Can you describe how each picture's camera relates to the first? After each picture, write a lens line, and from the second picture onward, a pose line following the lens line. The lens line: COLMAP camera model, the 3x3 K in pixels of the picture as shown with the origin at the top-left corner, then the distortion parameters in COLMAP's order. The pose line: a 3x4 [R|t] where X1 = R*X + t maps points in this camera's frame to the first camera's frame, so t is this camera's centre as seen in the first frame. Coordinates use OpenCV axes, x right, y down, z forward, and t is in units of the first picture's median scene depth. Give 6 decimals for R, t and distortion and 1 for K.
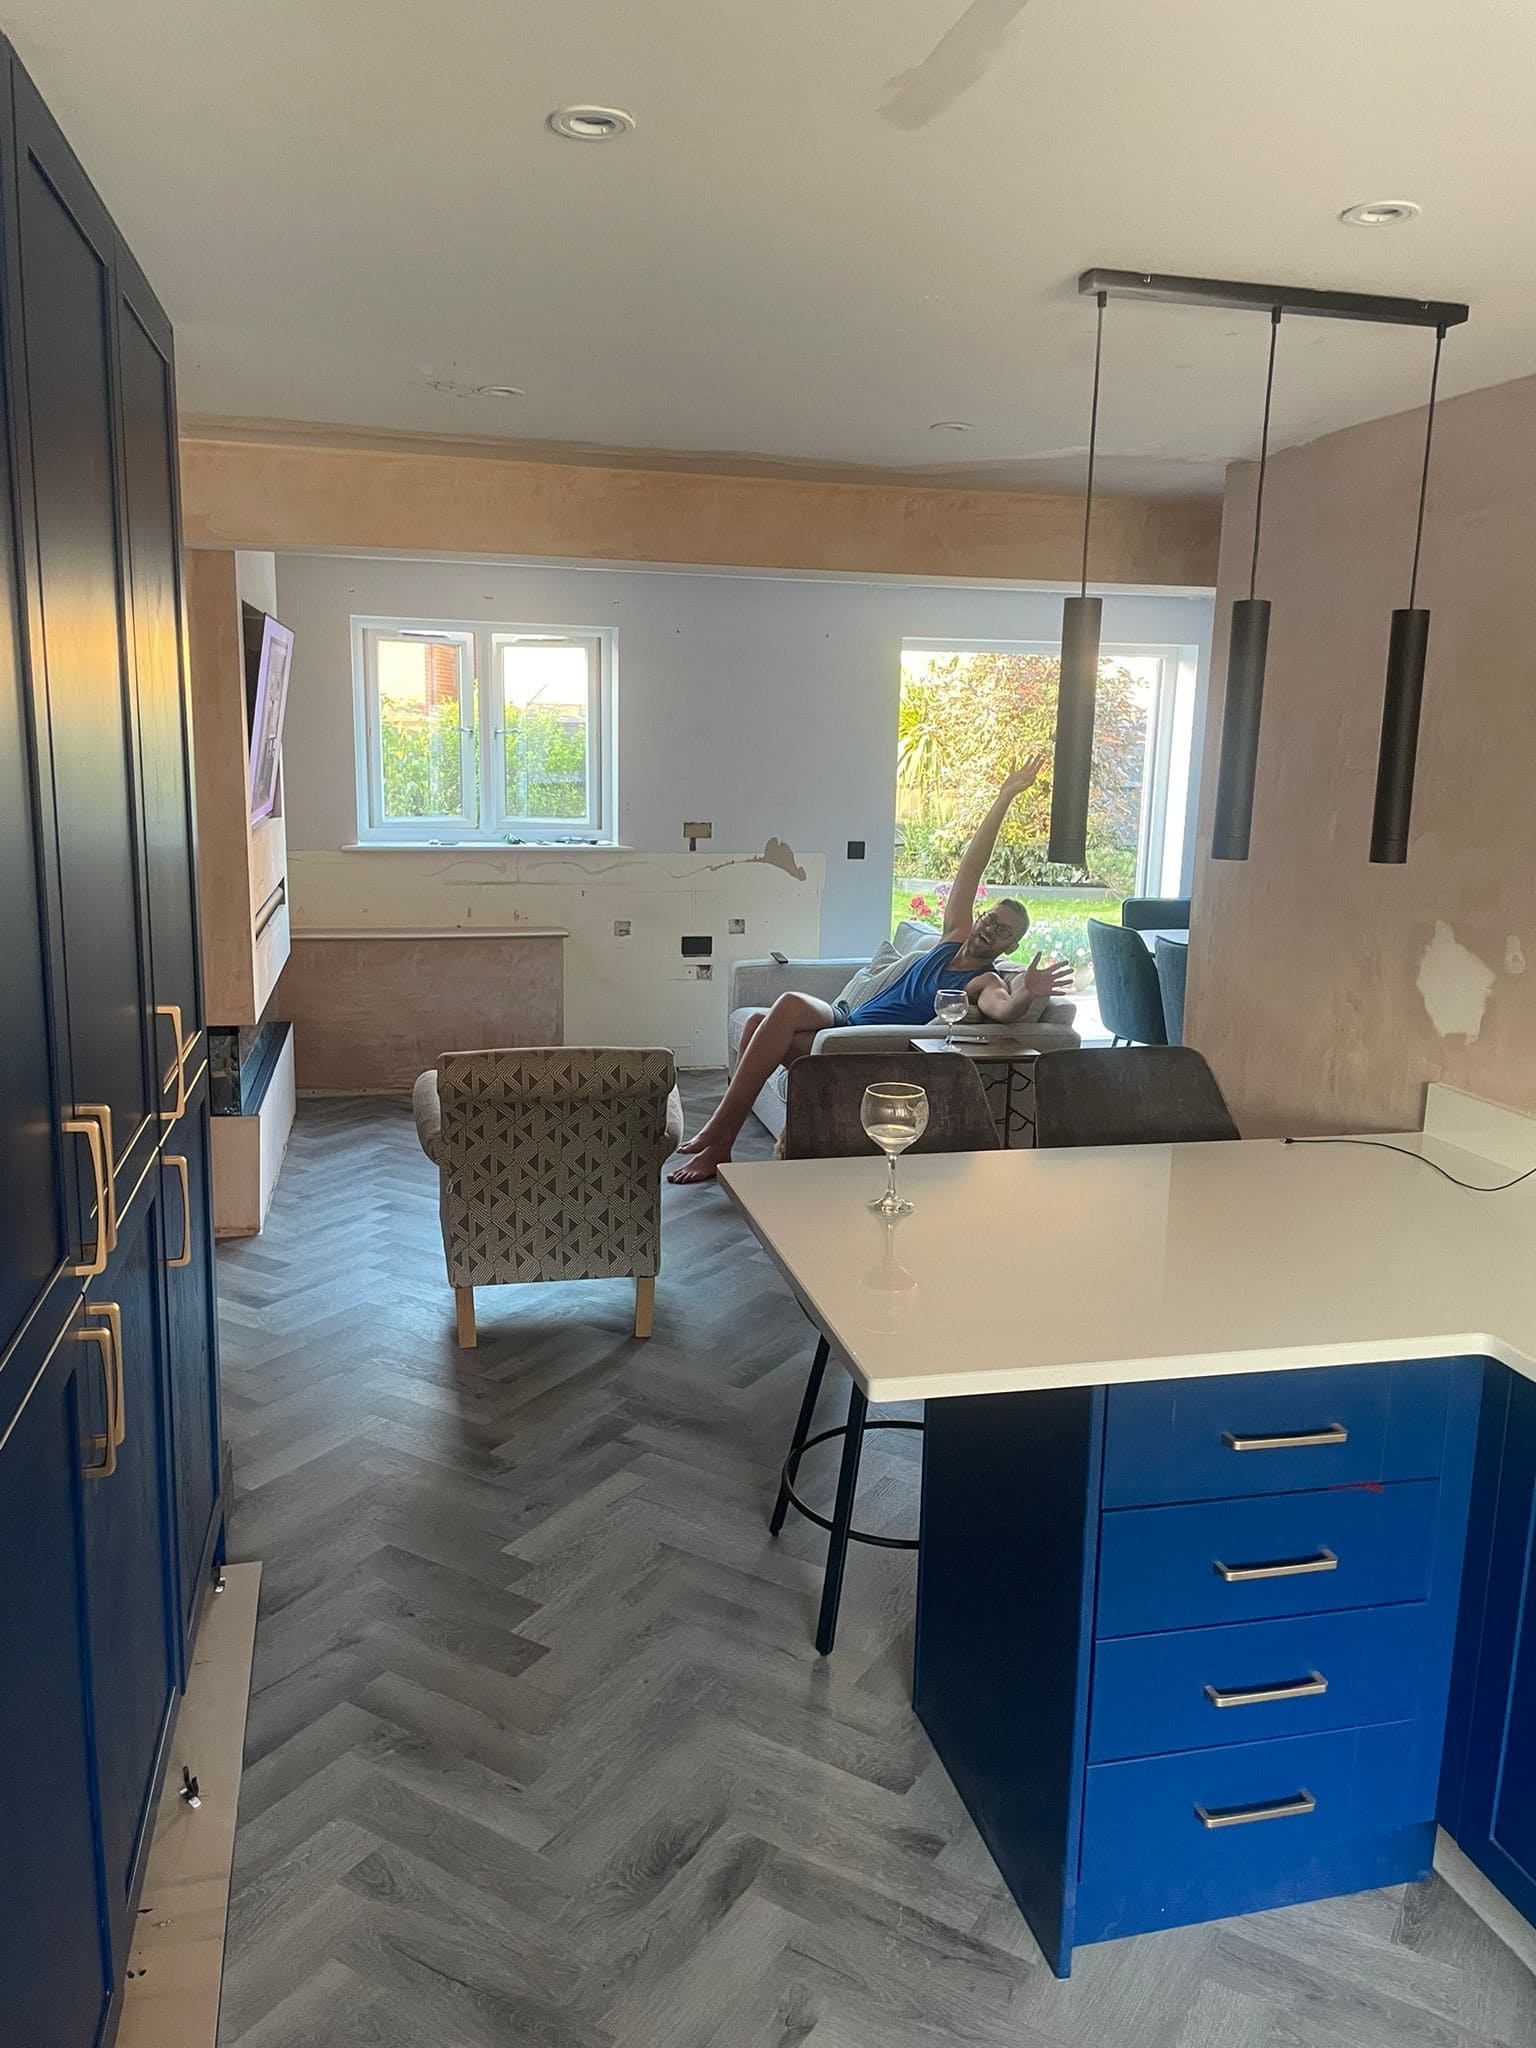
lens RADIAL K [[1536.5, 0, 770.1], [0, 1536.5, 1012.2], [0, 0, 1]] dist [0.078755, -0.110214]
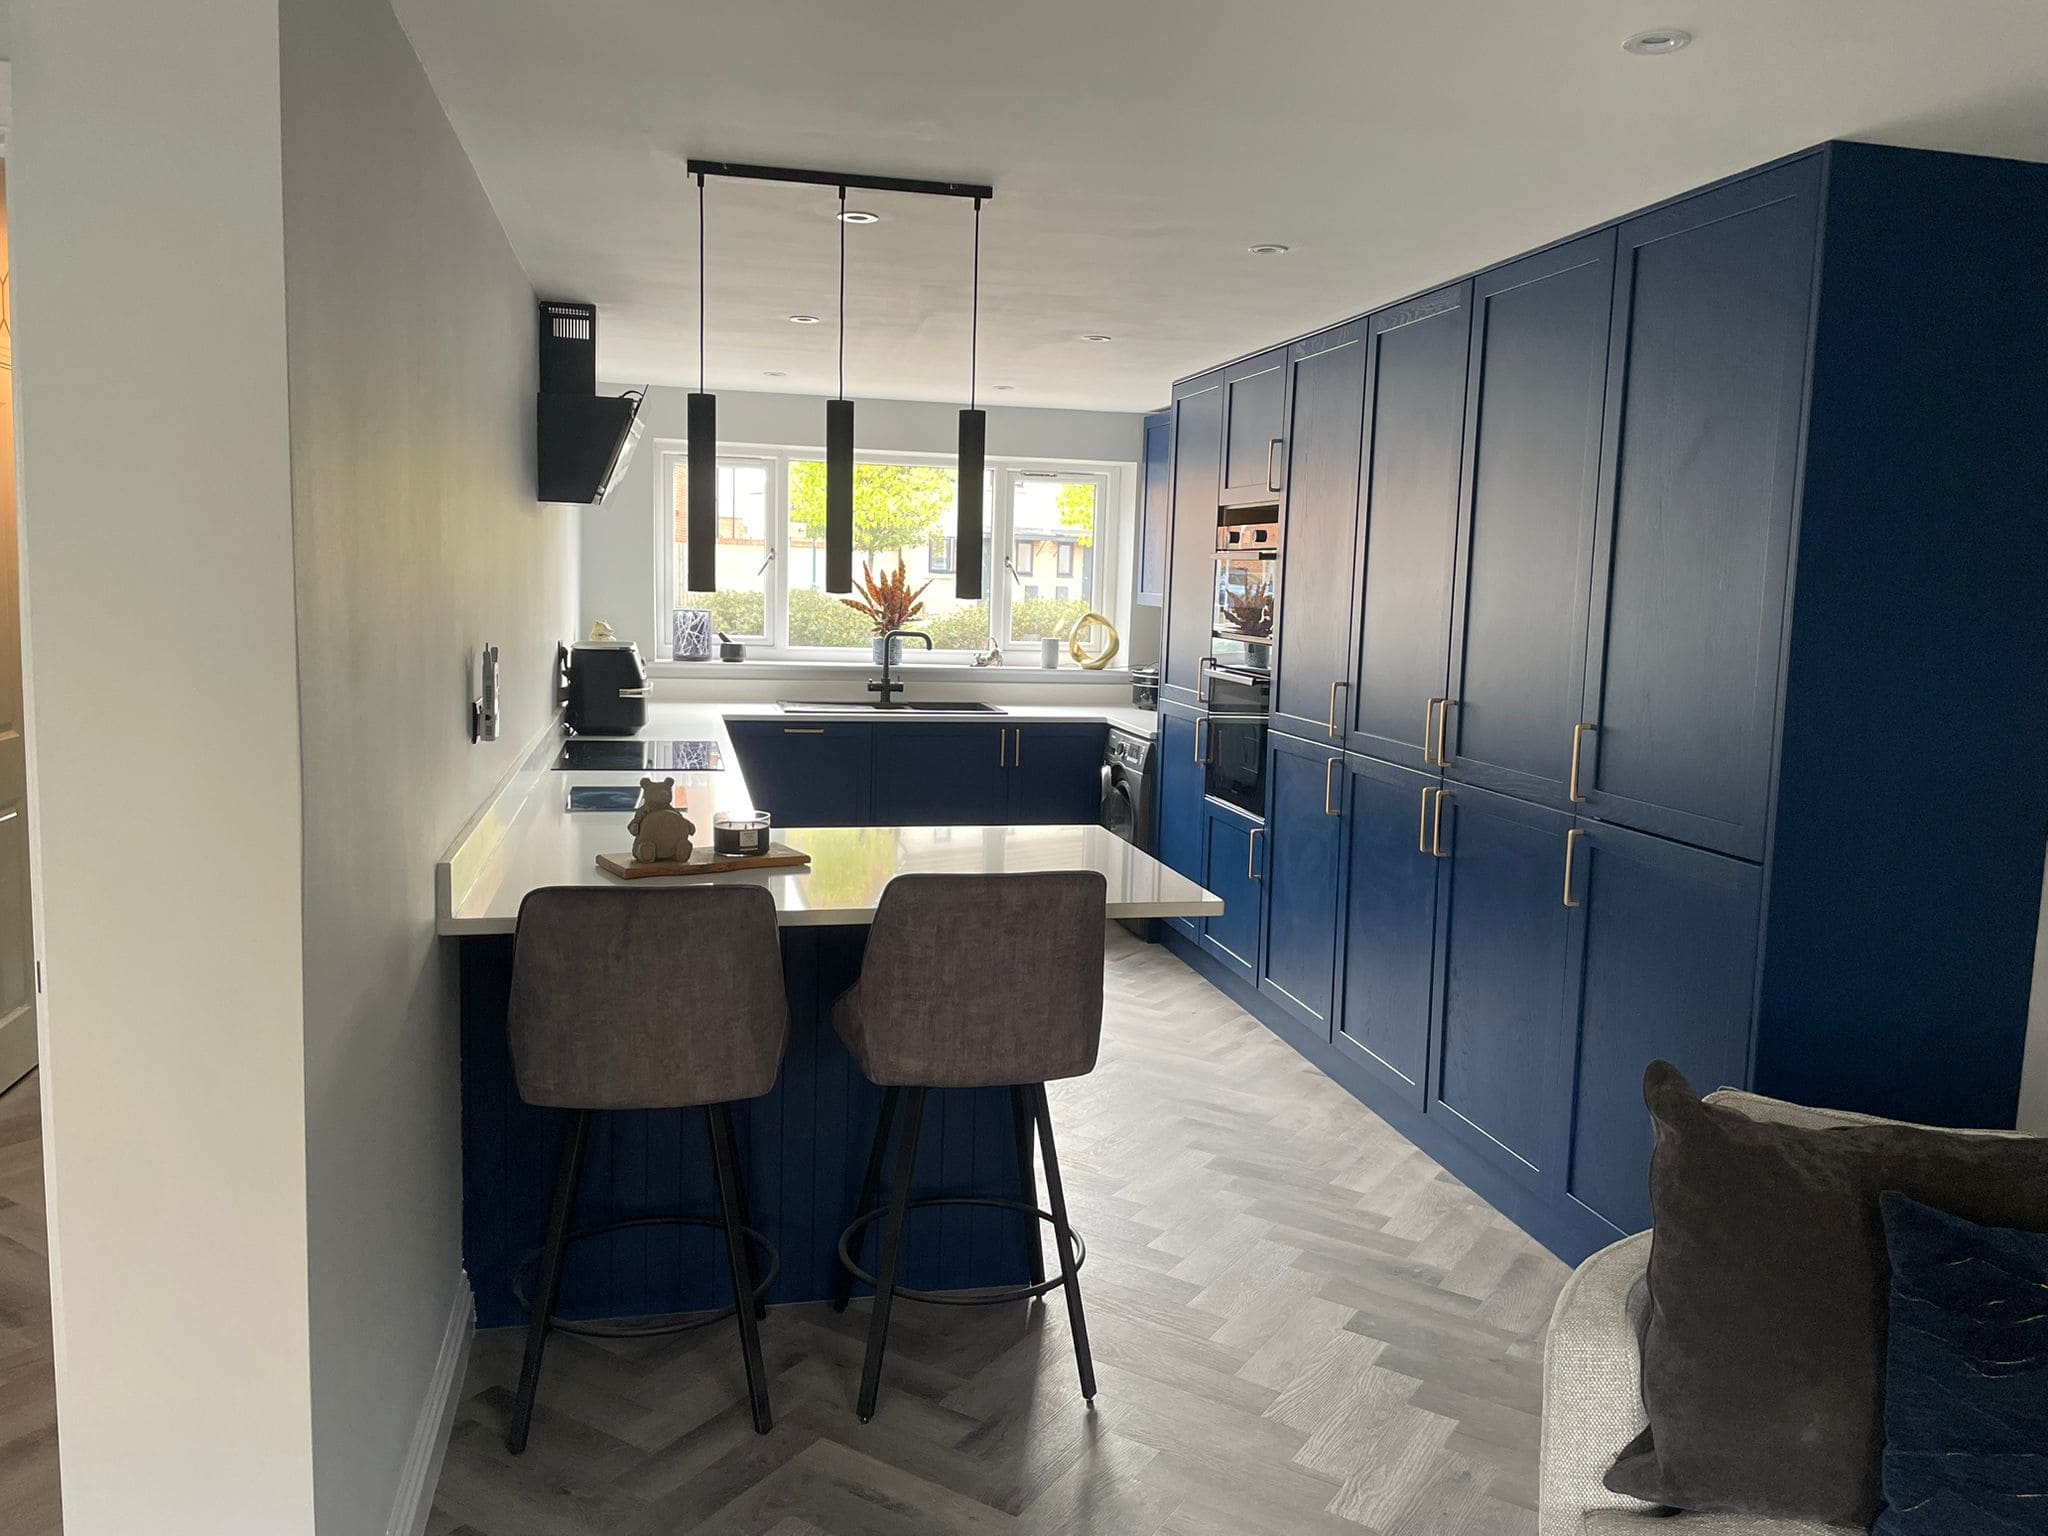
lens RADIAL K [[1536.5, 0, 1026.1], [0, 1536.5, 750.0], [0, 0, 1]] dist [0.078755, -0.110214]
pose [[-0.998494, -0.054674, 0.004550, 0.093571], [-0.050858, 0.953533, 0.296965, -0.278082], [-0.020575, 0.296286, -0.954877, 1.727999]]
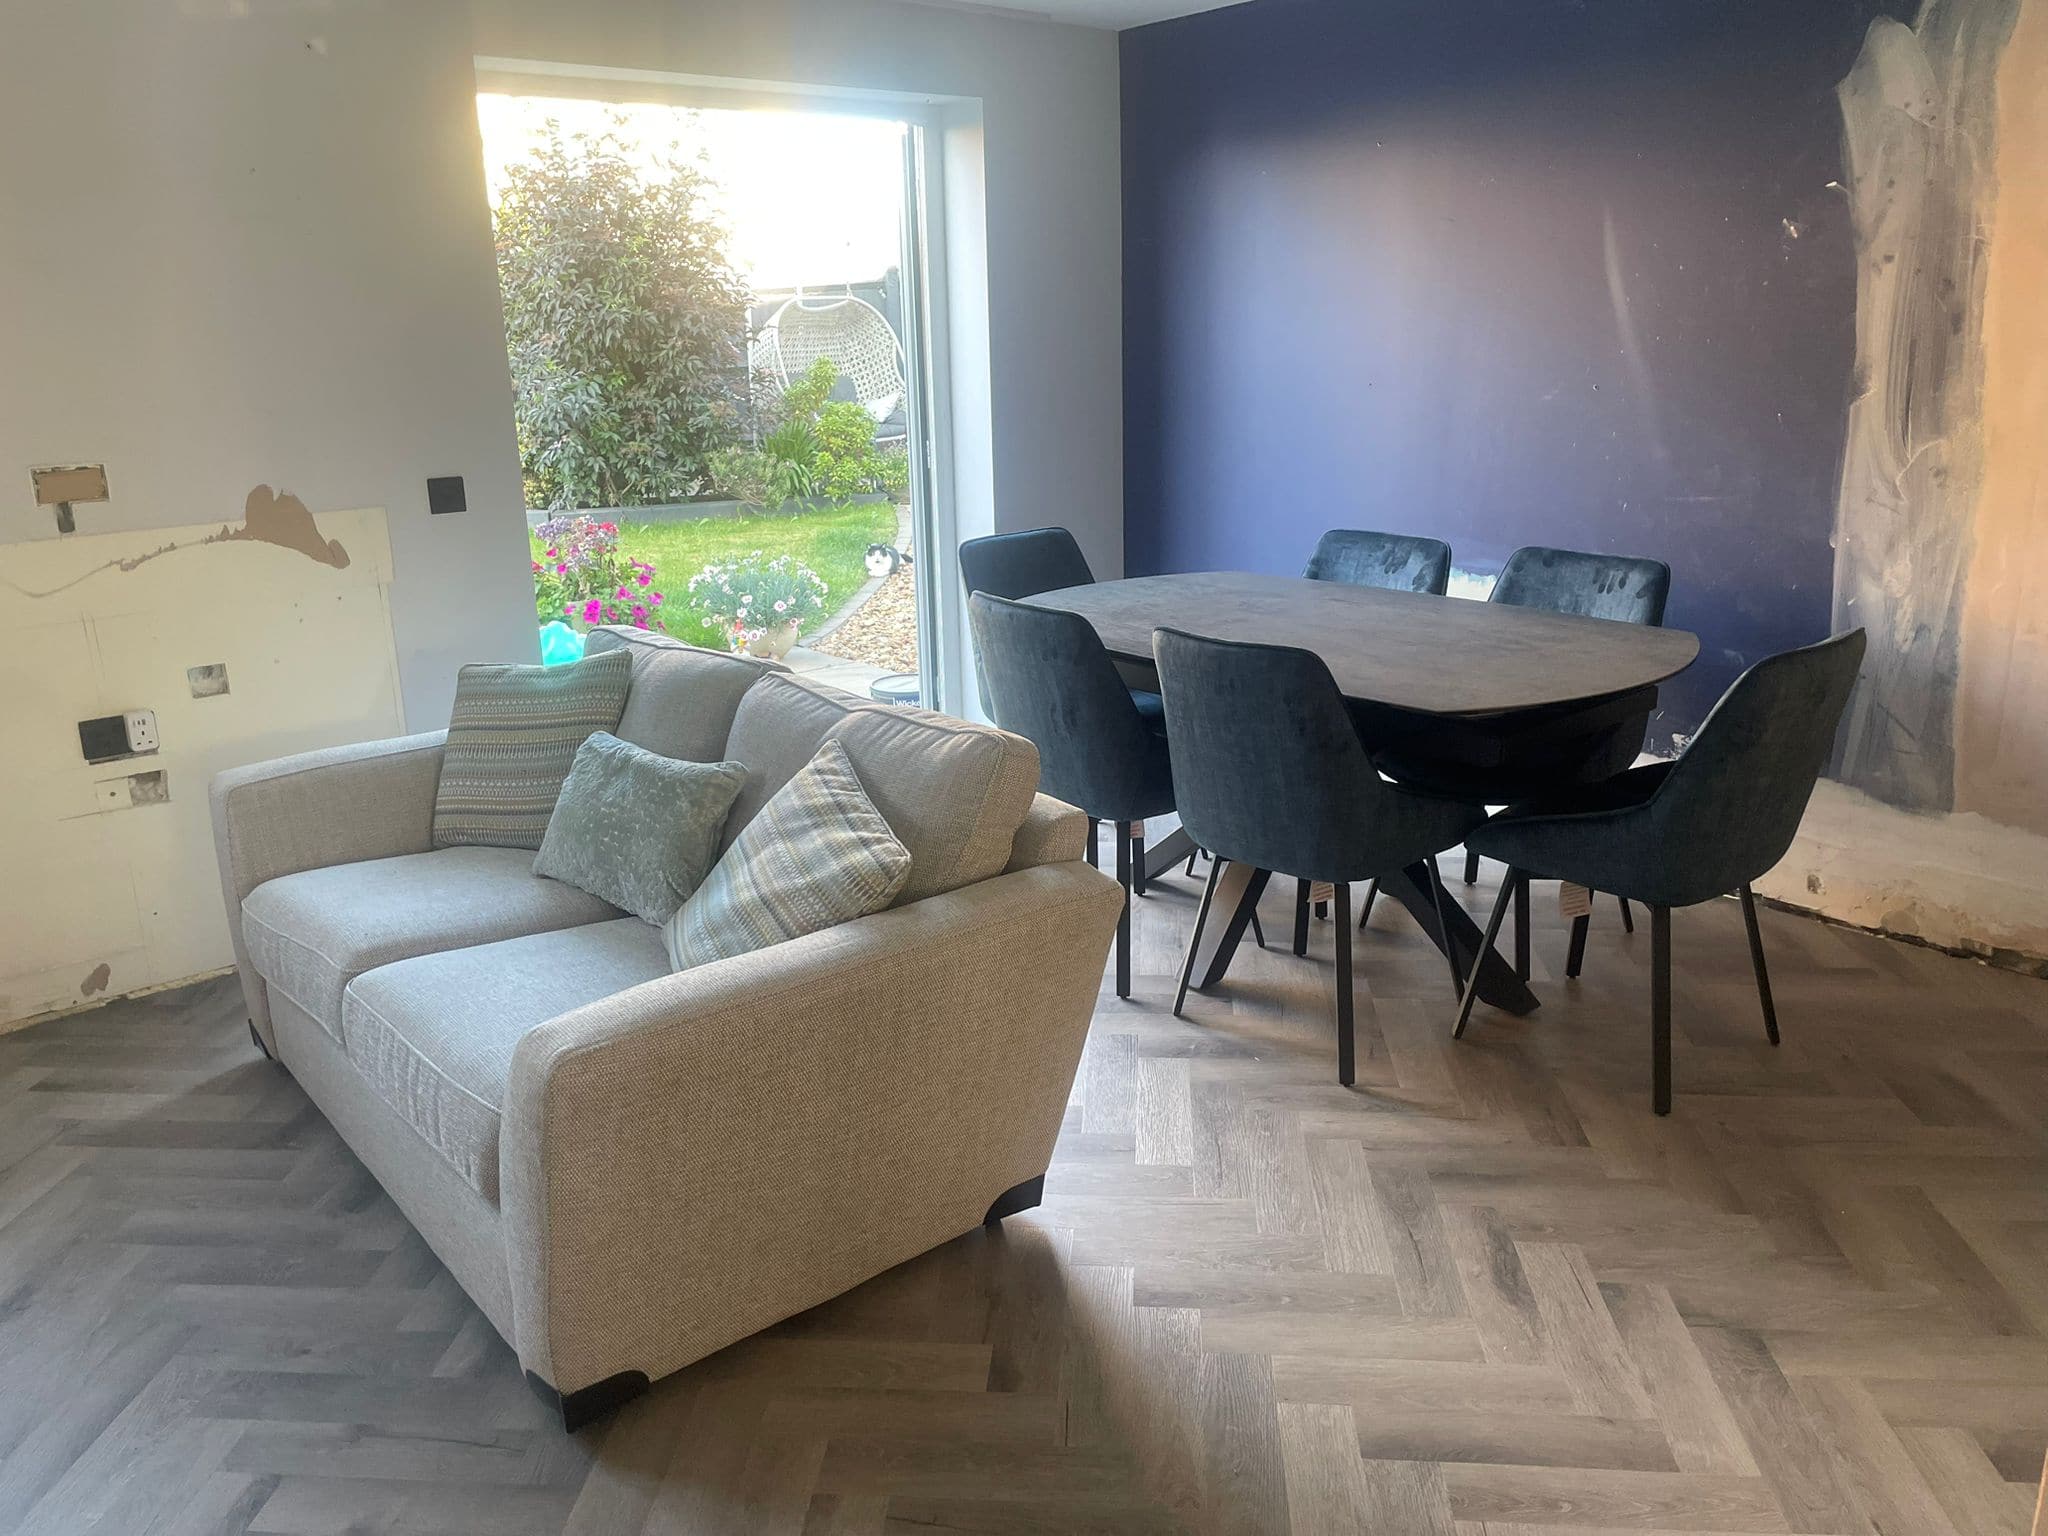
lens RADIAL K [[1536.5, 0, 1026.1], [0, 1536.5, 750.0], [0, 0, 1]] dist [0.078755, -0.110214]
pose [[0.891129, -0.164373, 0.422930, -0.008295], [0.125465, 0.985000, 0.118465, -0.138399], [-0.436059, -0.052505, 0.898385, 1.056607]]
